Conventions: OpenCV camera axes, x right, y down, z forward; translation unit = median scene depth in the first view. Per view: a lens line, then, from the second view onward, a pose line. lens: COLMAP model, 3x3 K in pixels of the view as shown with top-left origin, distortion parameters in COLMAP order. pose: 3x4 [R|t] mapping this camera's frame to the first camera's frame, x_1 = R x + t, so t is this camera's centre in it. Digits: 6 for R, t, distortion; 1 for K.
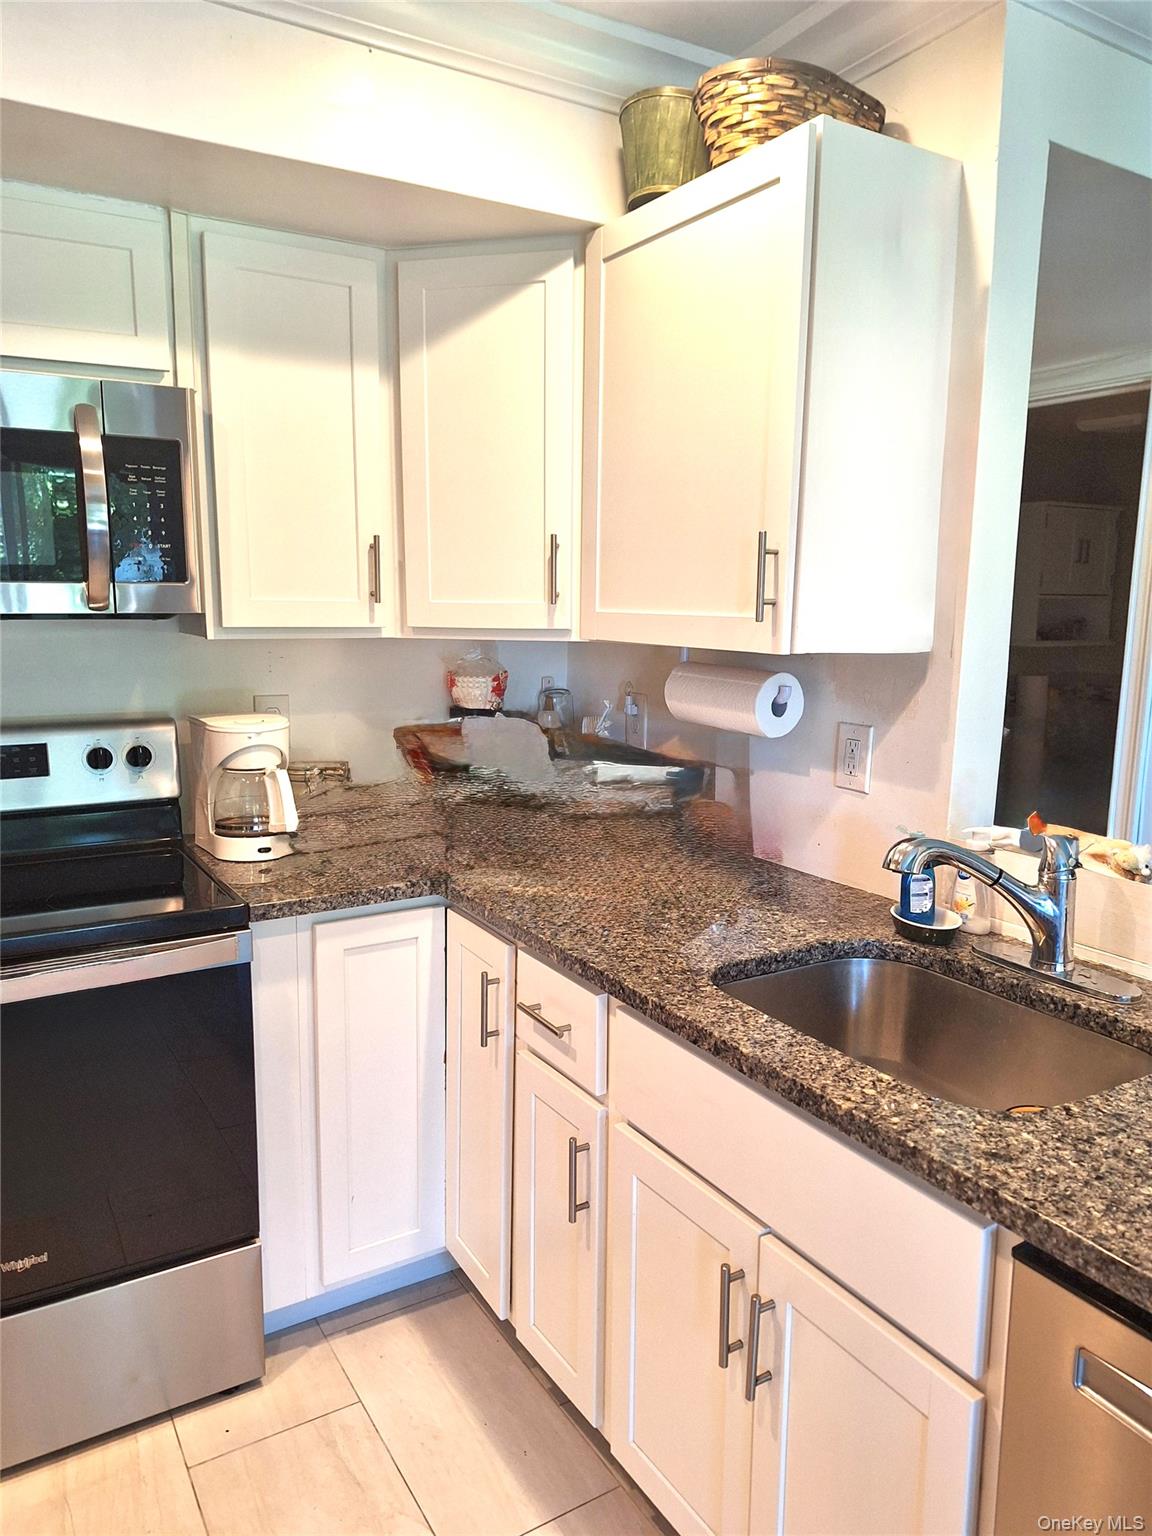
lens RADIAL K [[1087.8, 0, 577.4], [0, 1087.8, 773.4], [0, 0, 1]] dist [0.032011, -0.032342]
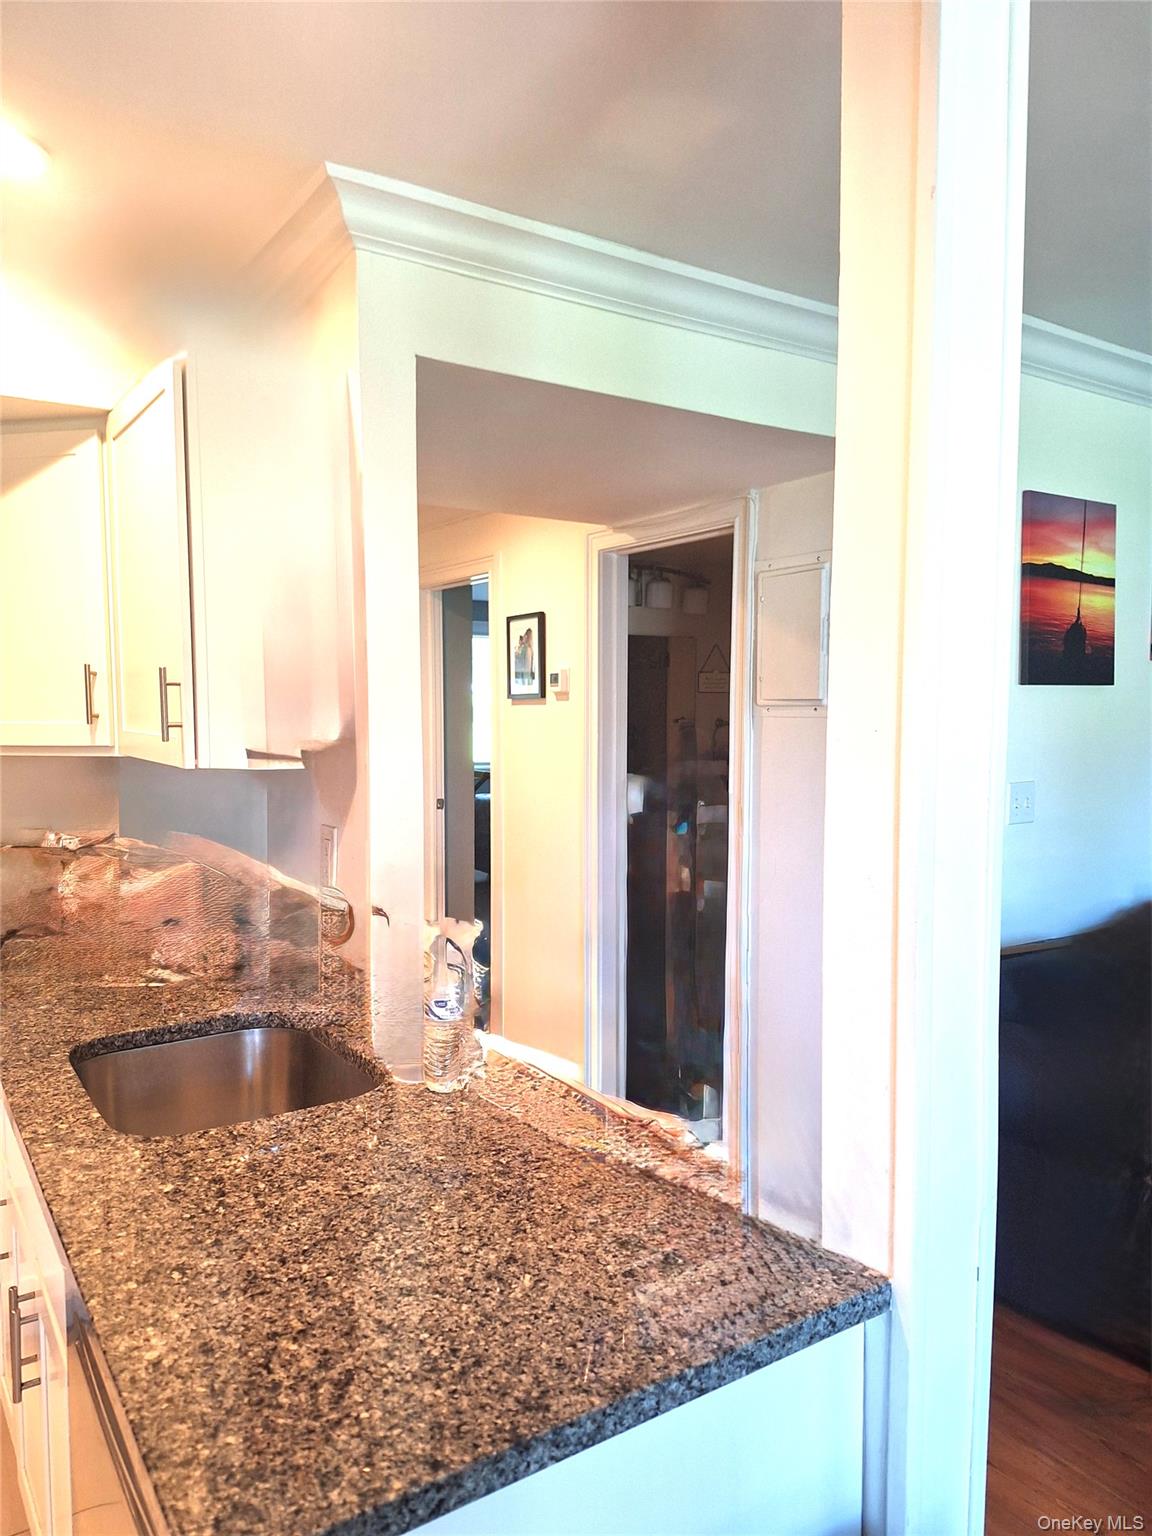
lens RADIAL K [[1087.8, 0, 572.3], [0, 1087.8, 763.9], [0, 0, 1]] dist [0.032011, -0.032342]
pose [[0.997966, -0.012055, 0.062602, 0.524019], [0.018566, 0.994352, -0.104497, 0.017378], [-0.060989, 0.105447, 0.992553, -0.204143]]
